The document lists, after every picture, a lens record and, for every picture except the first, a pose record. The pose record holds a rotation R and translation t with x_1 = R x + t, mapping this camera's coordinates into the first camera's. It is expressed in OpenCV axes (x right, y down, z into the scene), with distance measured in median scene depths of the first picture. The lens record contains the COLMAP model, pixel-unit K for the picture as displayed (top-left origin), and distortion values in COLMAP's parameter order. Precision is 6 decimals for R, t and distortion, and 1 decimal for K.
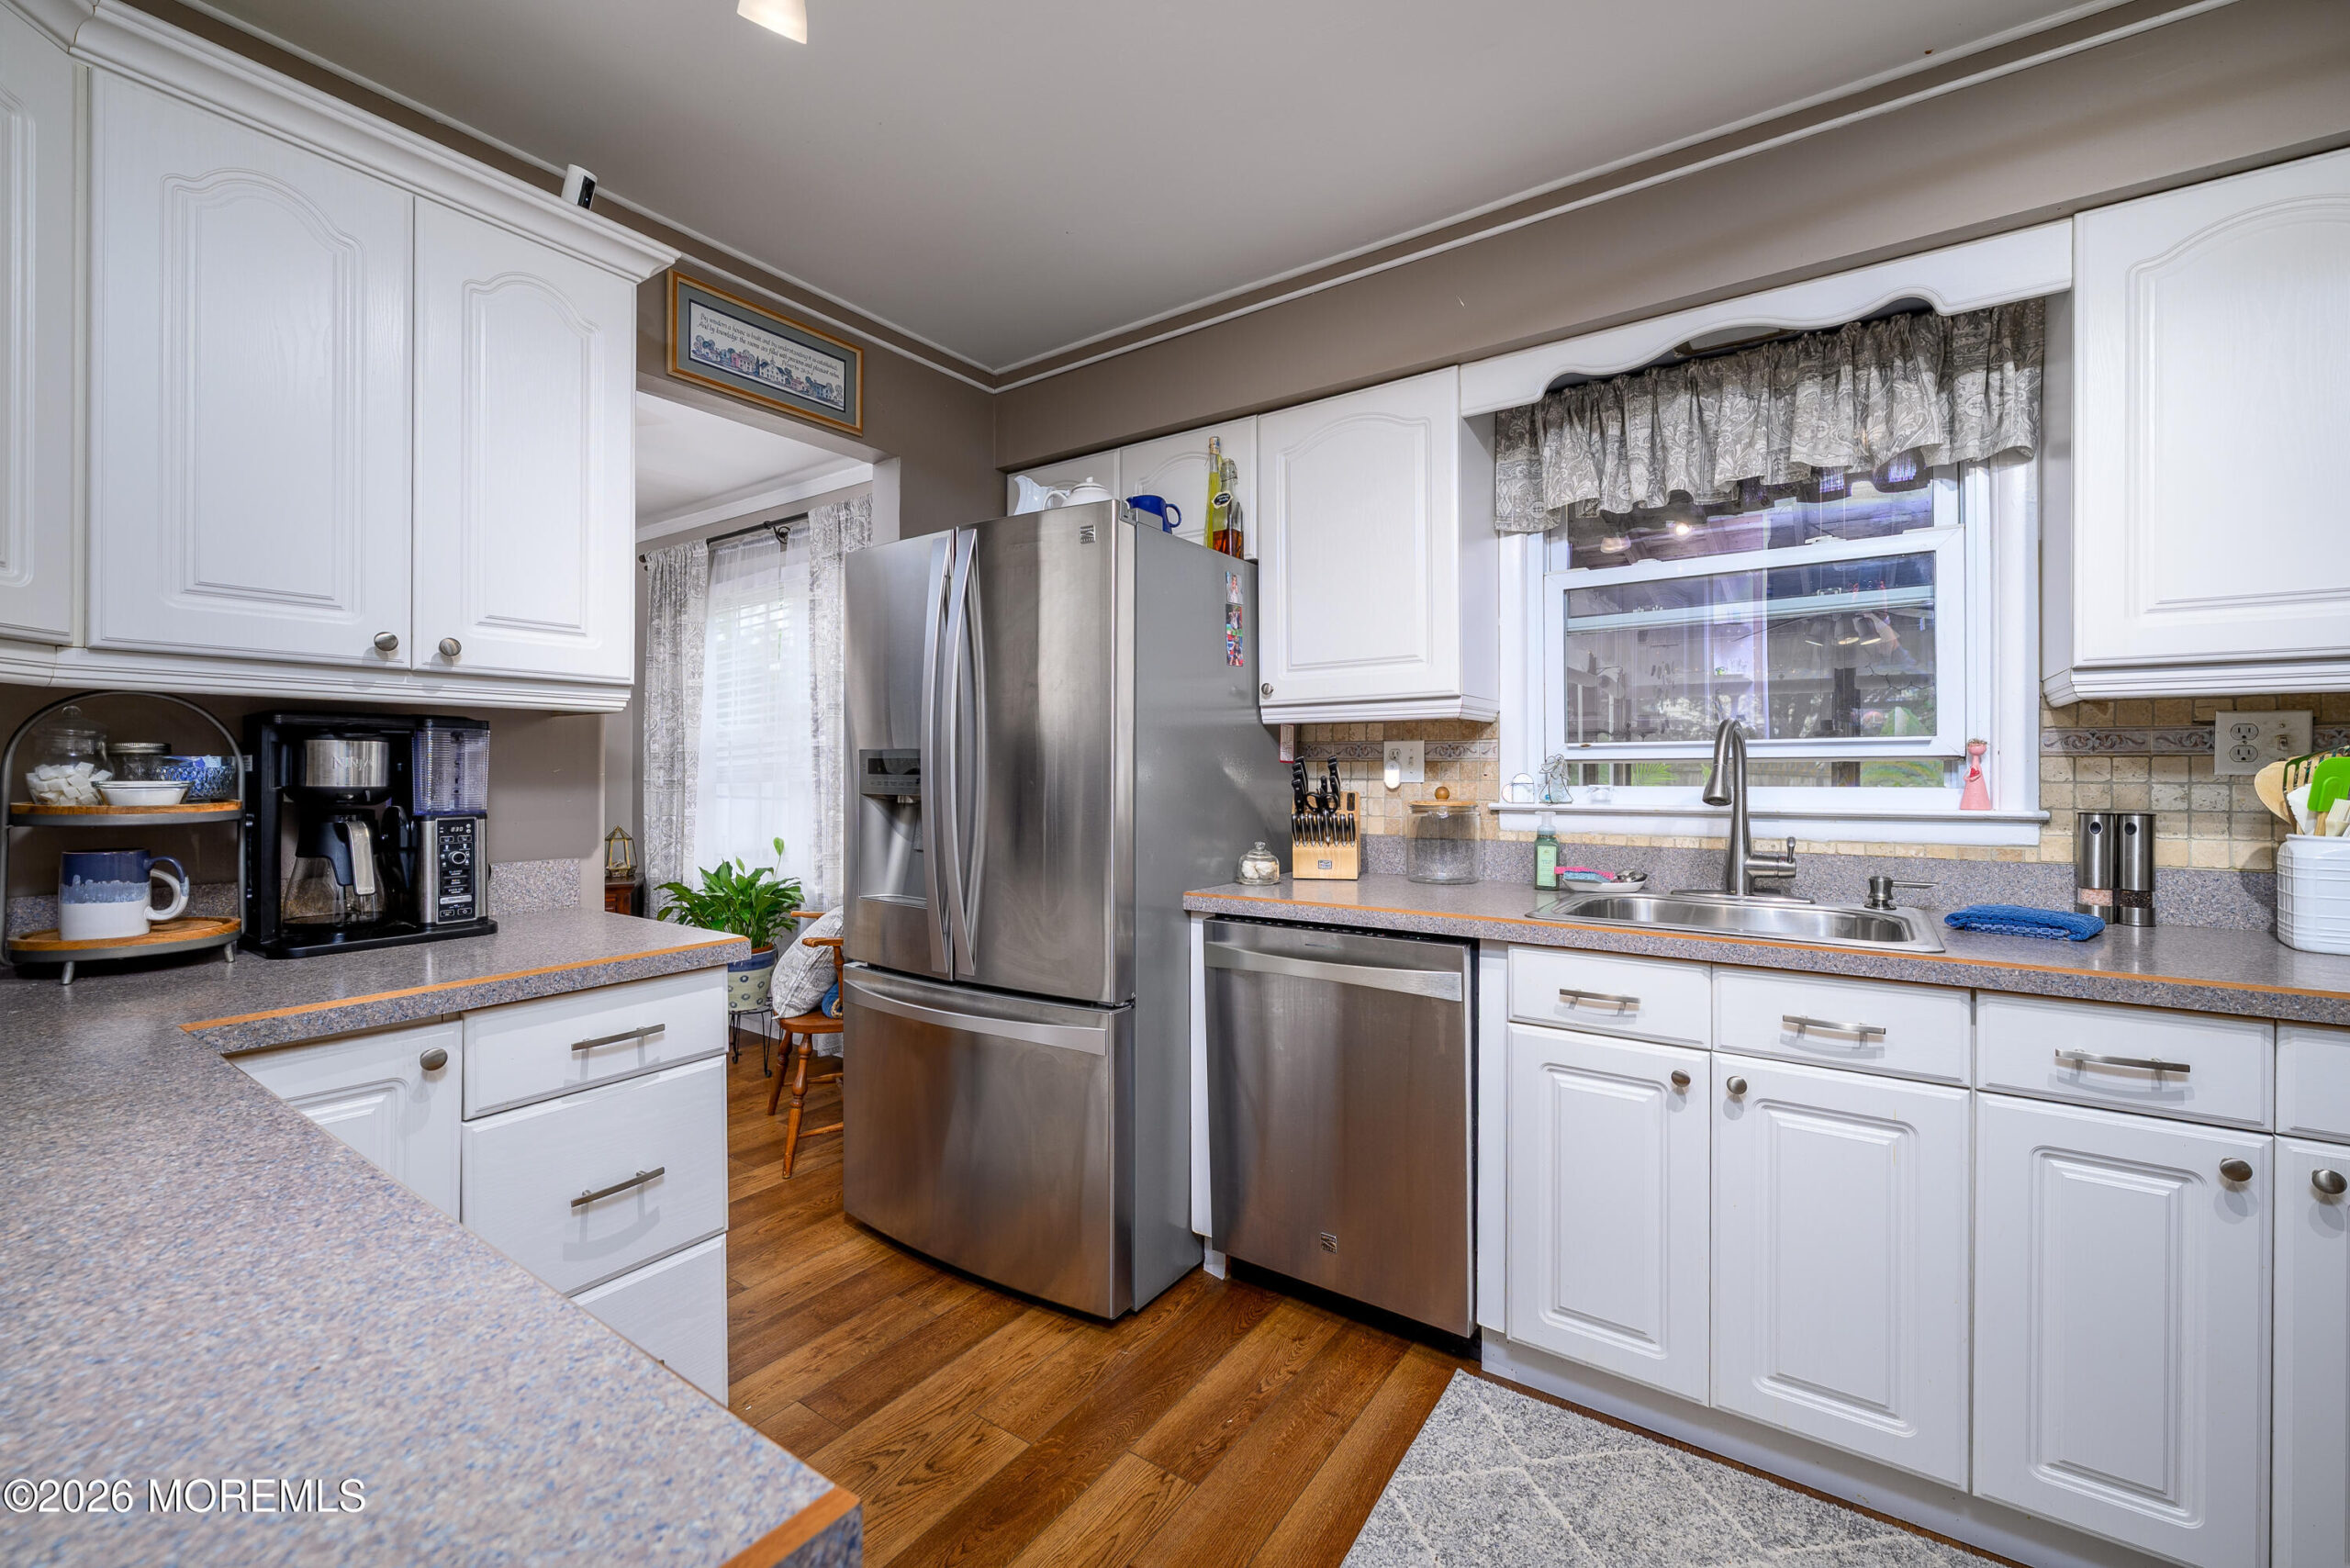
lens RADIAL K [[956.7, 0, 1135.6], [0, 956.7, 770.8], [0, 0, 1]] dist [-0.002098, 0.001646]
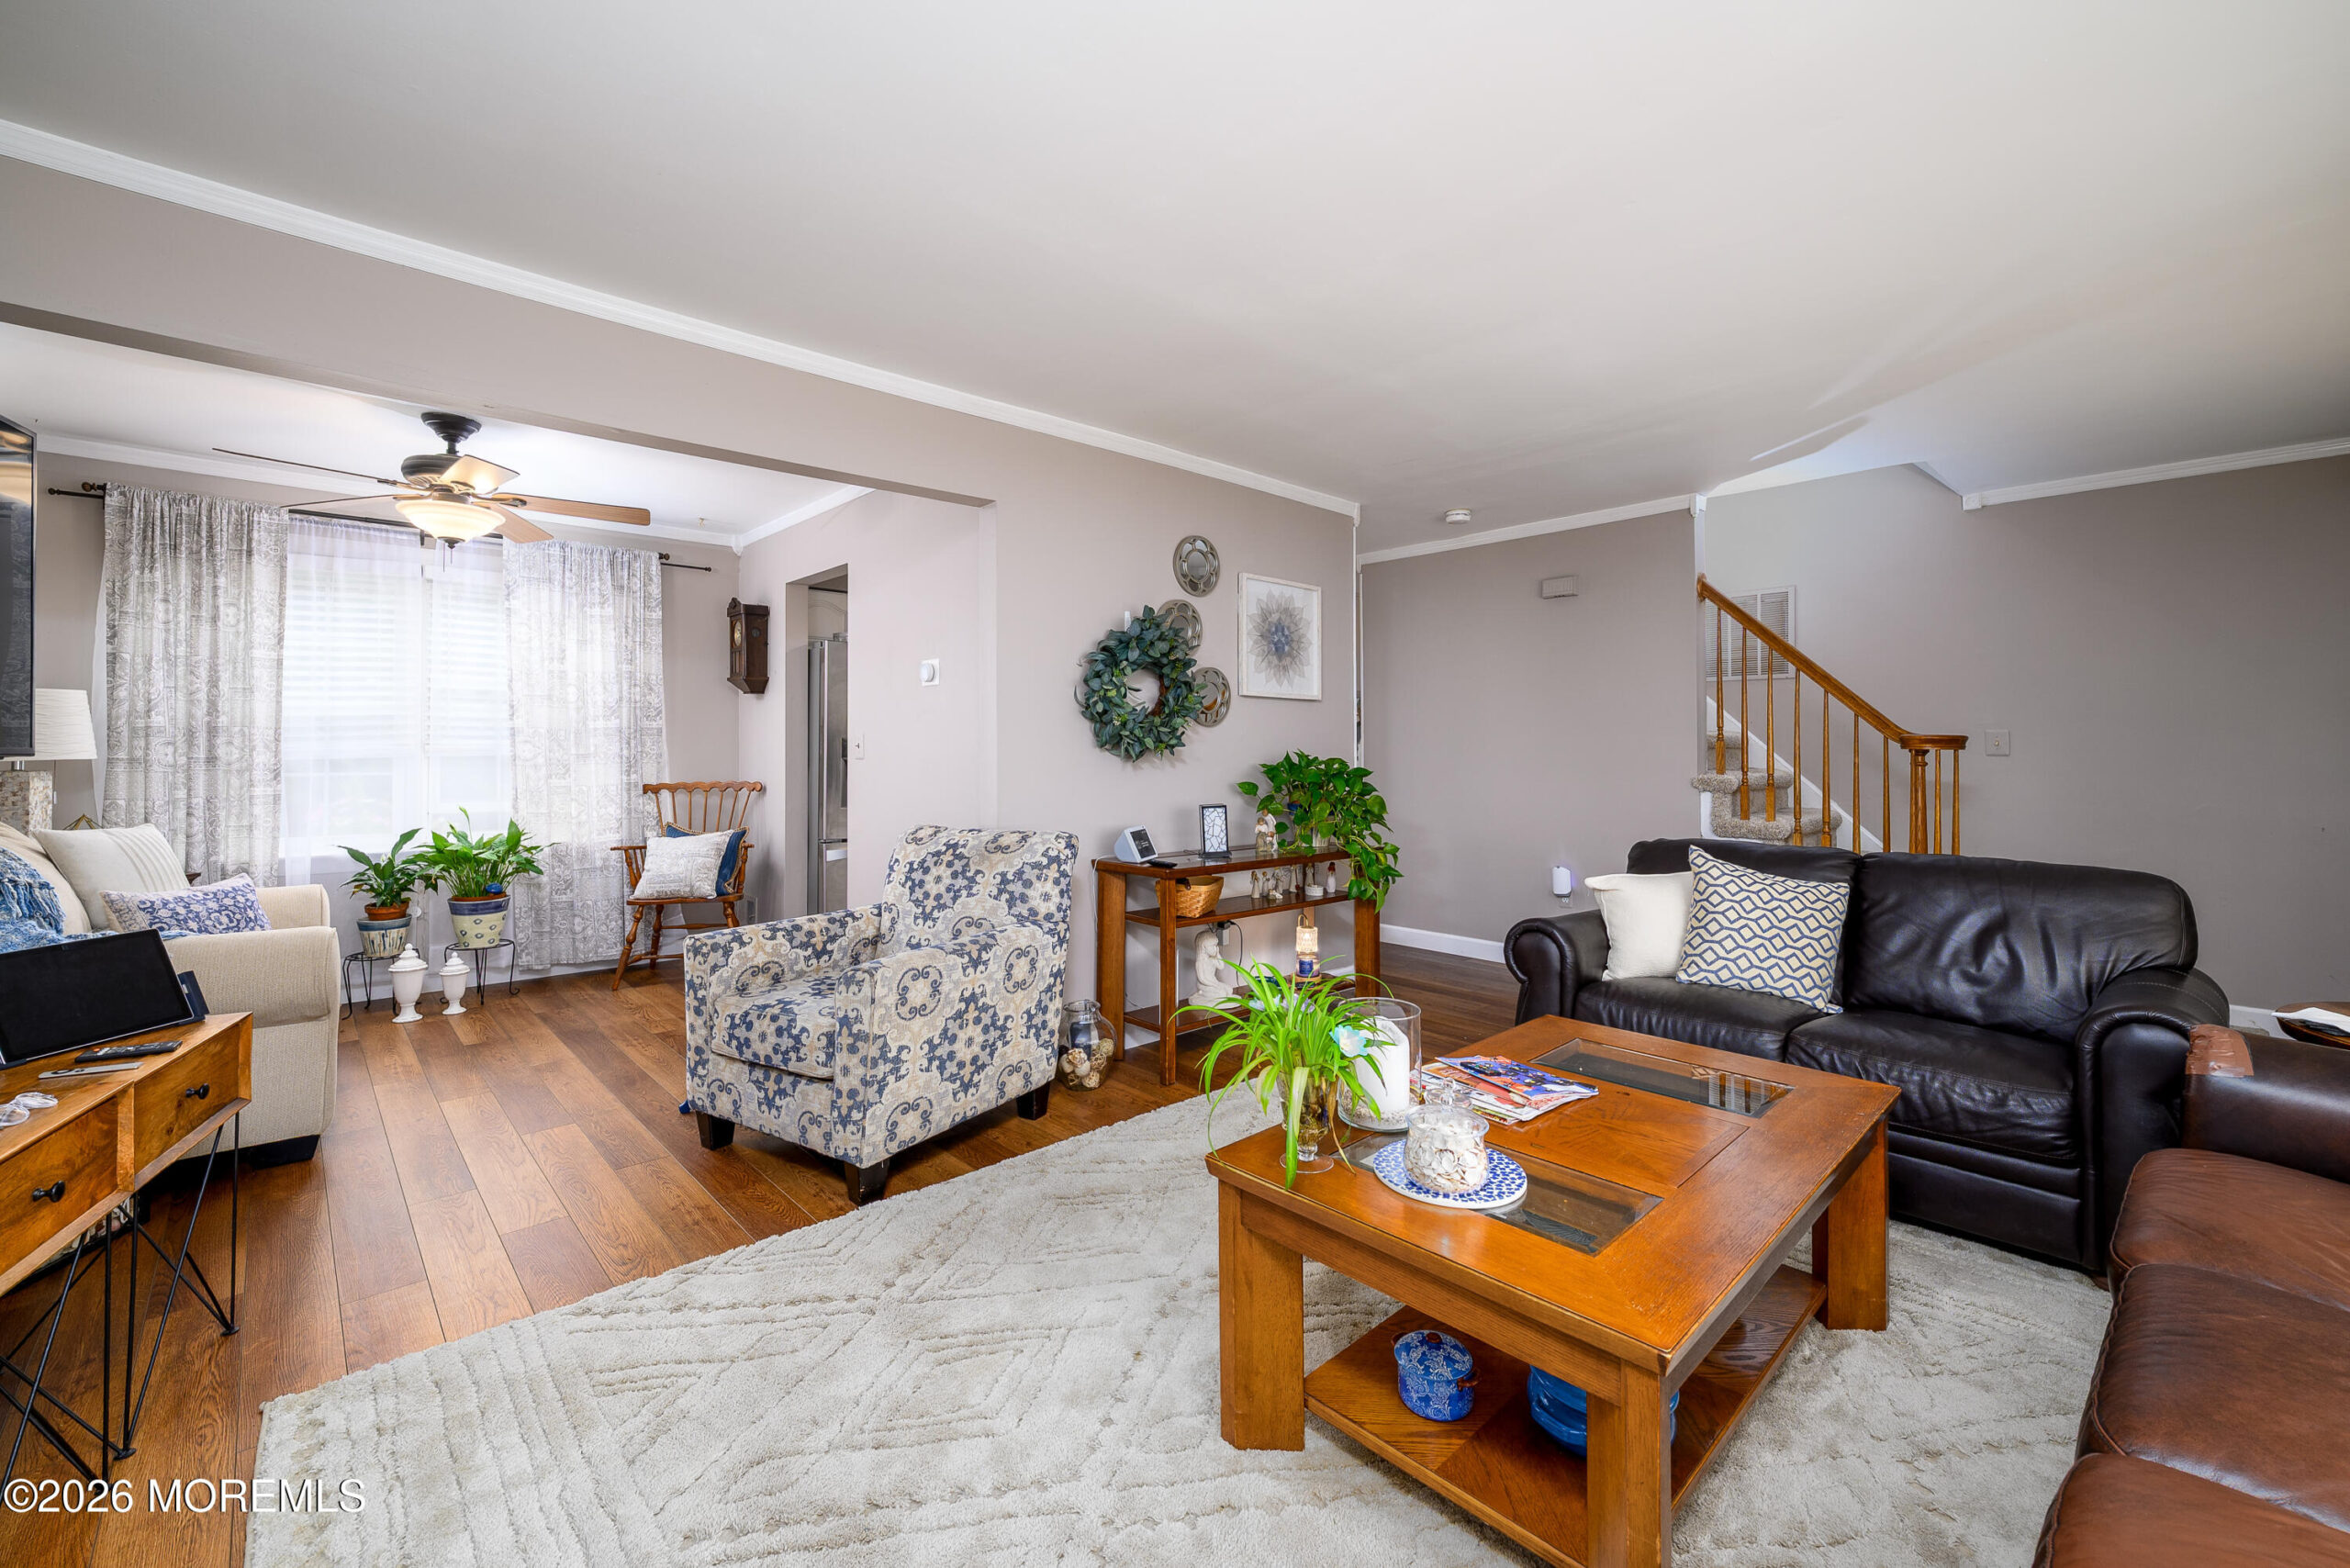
lens RADIAL K [[956.7, 0, 1188.3], [0, 956.7, 752.2], [0, 0, 1]] dist [-0.002098, 0.001646]
pose [[0.207477, -0.004166, 0.978231, -2.799803], [-0.002718, 0.999985, 0.004835, -0.004189], [-0.978236, -0.003662, 0.207463, -0.219004]]
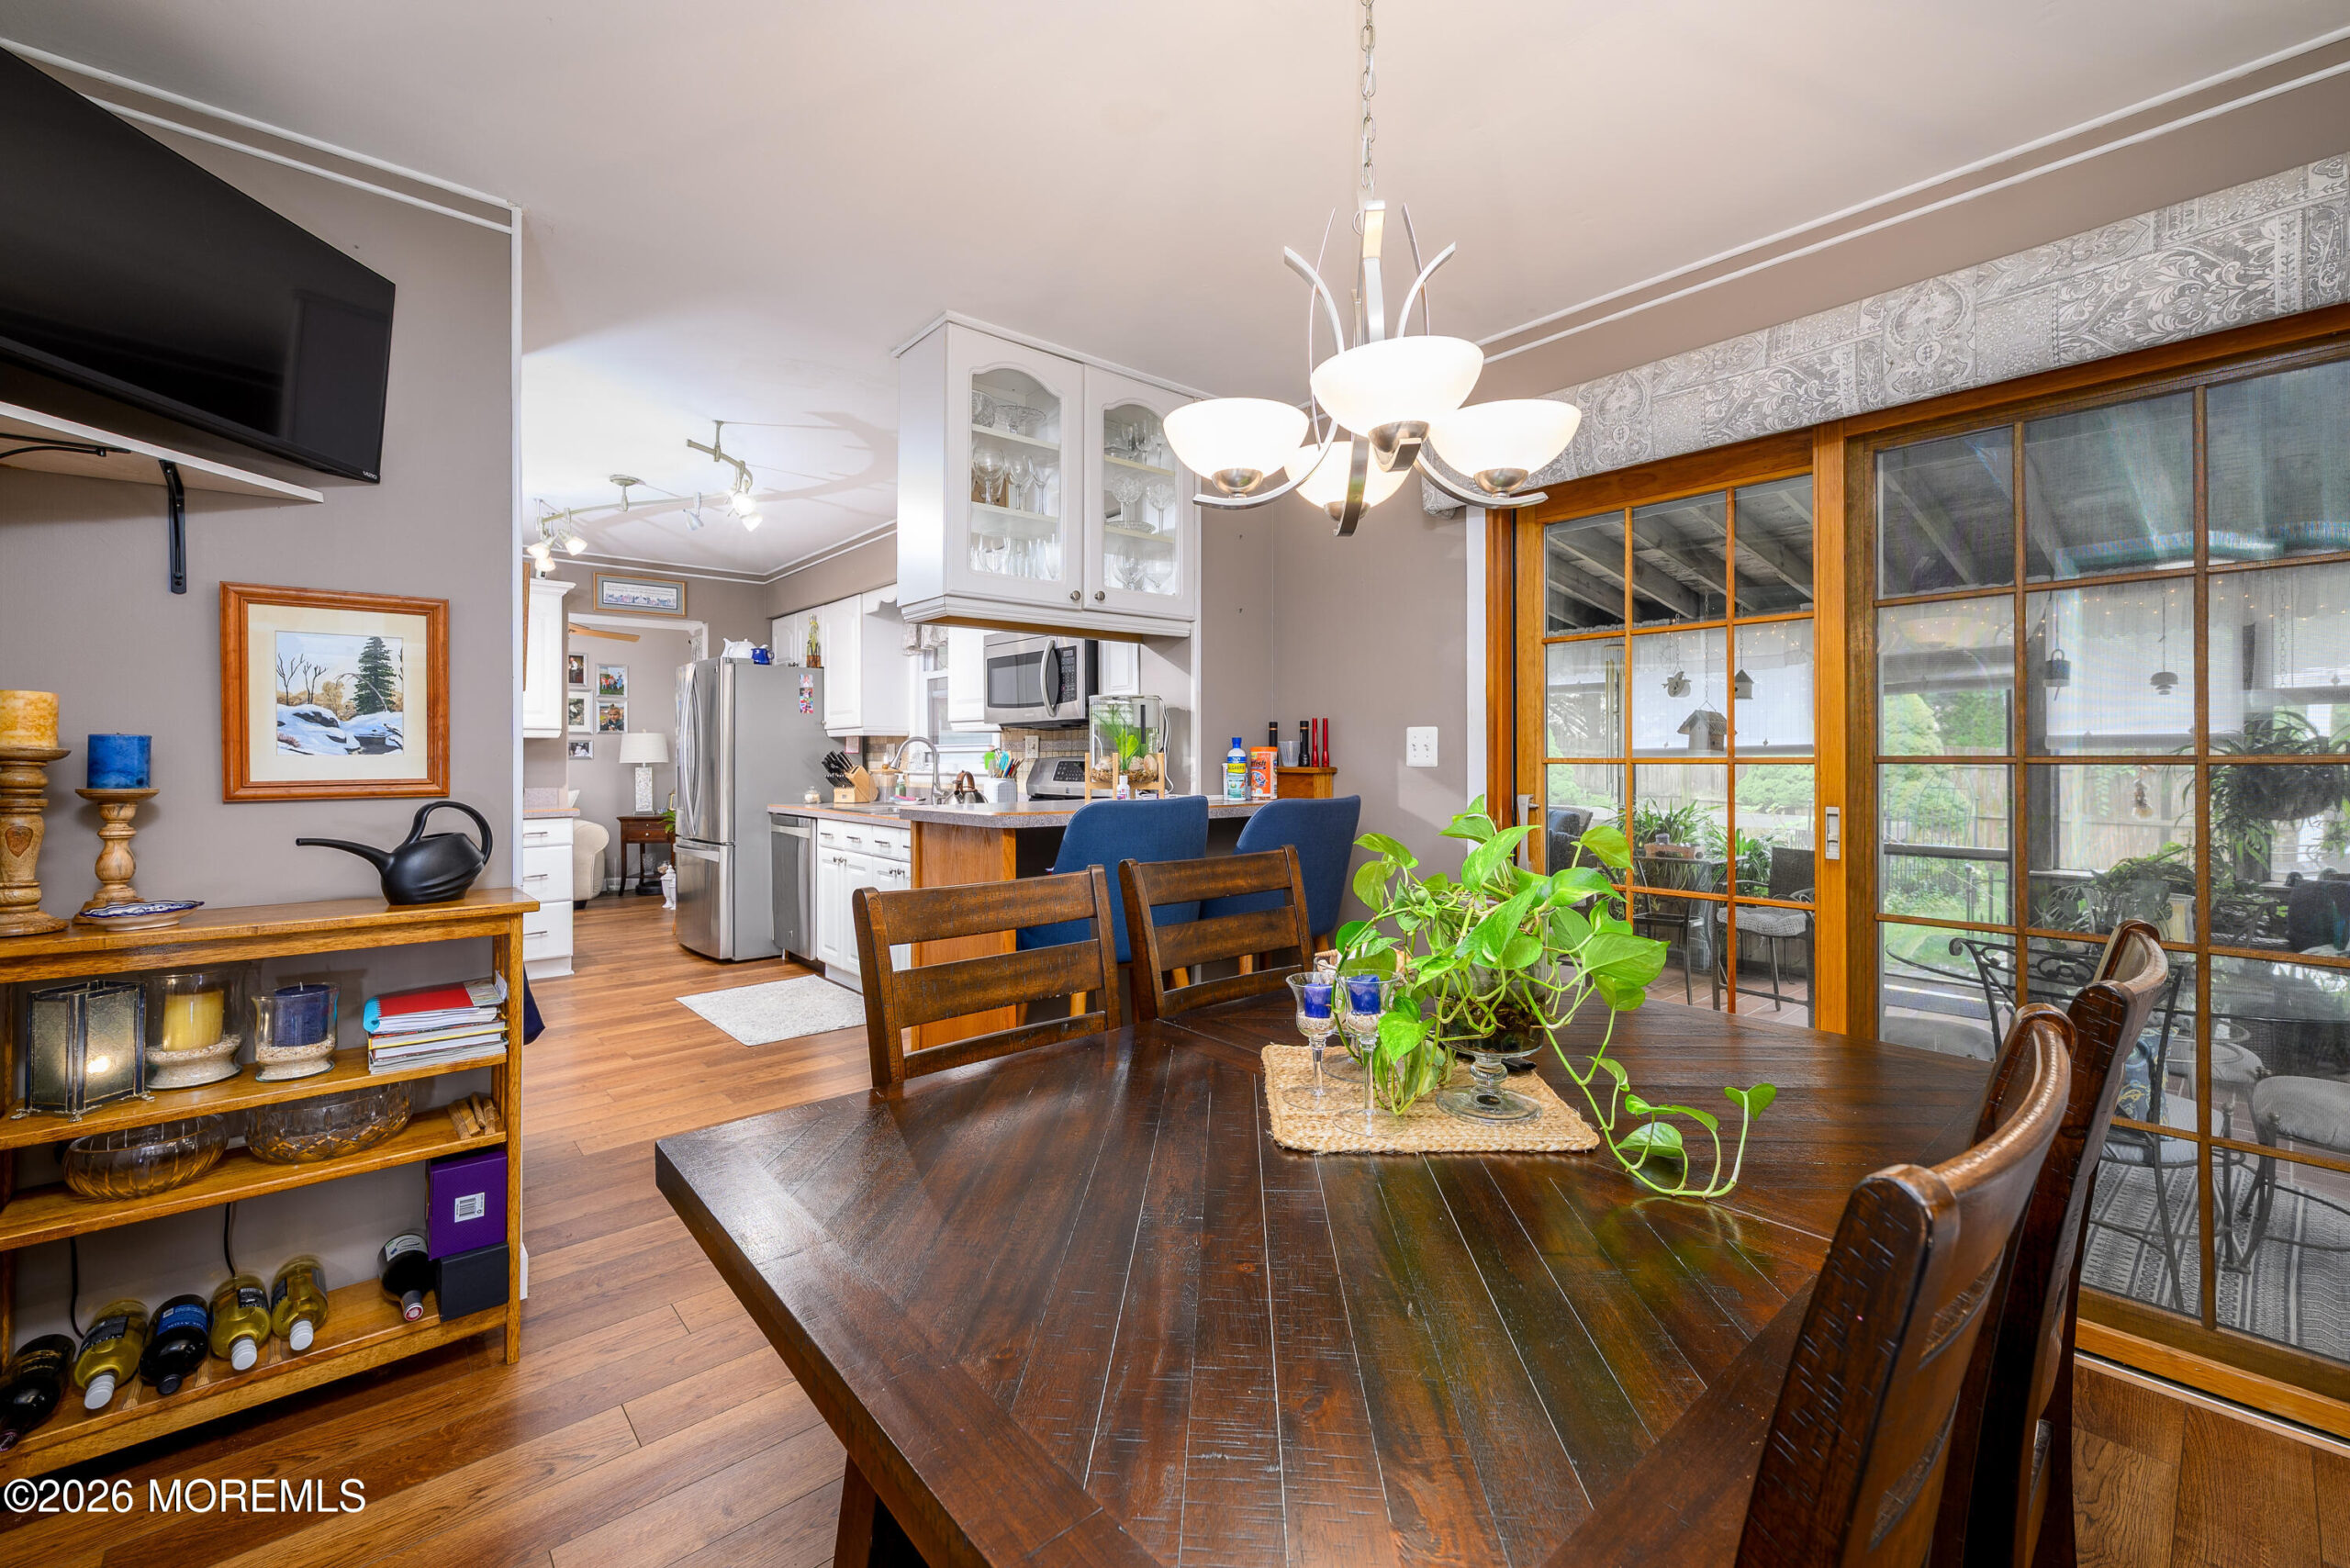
lens RADIAL K [[956.7, 0, 1178.9], [0, 956.7, 765.1], [0, 0, 1]] dist [-0.002098, 0.001646]
pose [[0.972810, 0.001770, -0.231599, 2.026214], [0.000224, 0.999963, 0.008584, 0.000546], [0.231606, -0.008403, 0.972773, -1.446842]]
